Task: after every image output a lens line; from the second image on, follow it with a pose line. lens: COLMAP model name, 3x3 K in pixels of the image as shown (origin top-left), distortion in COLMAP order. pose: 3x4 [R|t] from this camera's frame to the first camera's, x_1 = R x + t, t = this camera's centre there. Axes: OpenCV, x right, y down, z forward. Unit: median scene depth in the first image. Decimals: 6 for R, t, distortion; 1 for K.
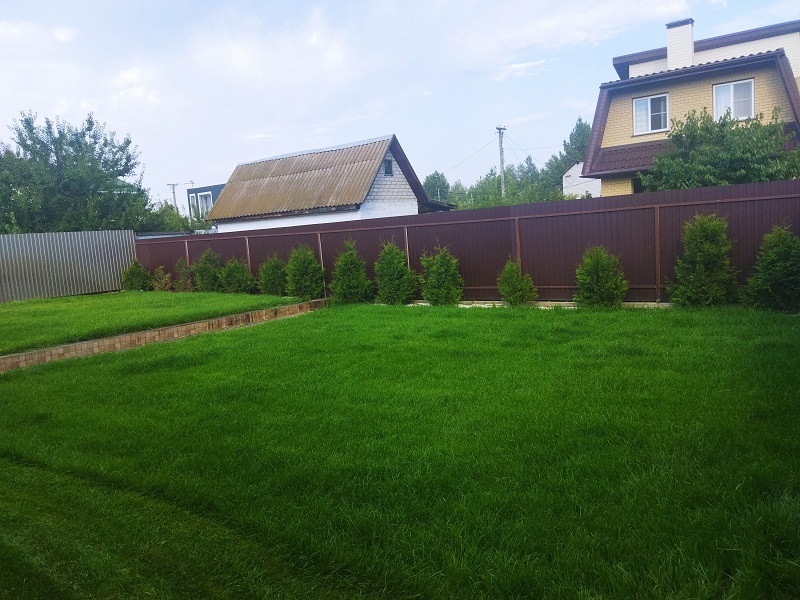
lens RADIAL K [[590.9, 0, 400.3], [0, 590.9, 298.1], [0, 0, 1]] dist [0.100480, -0.127923]
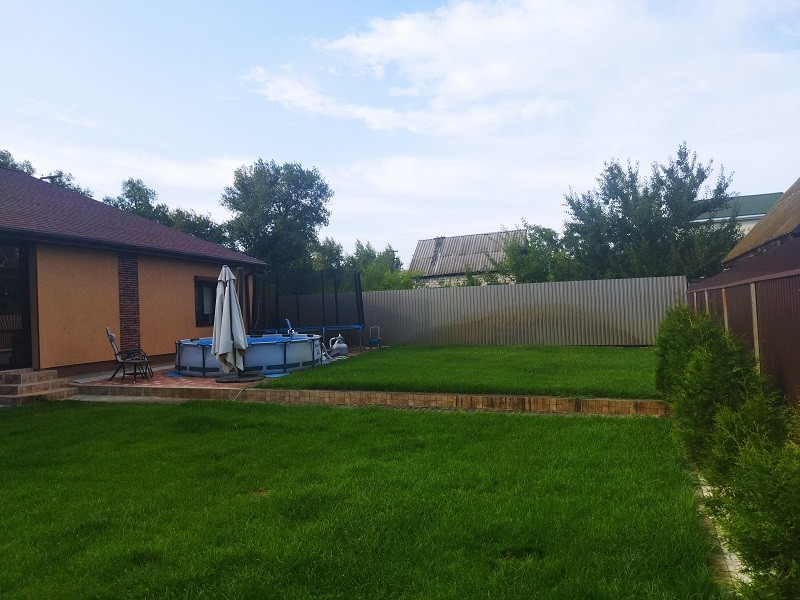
lens RADIAL K [[590.9, 0, 400.8], [0, 590.9, 298.0], [0, 0, 1]] dist [0.100480, -0.127923]
pose [[0.265140, 0.038891, -0.963425, 0.425535], [-0.093897, 0.995479, 0.014344, -0.096667], [0.959627, 0.086659, 0.267593, 0.678718]]
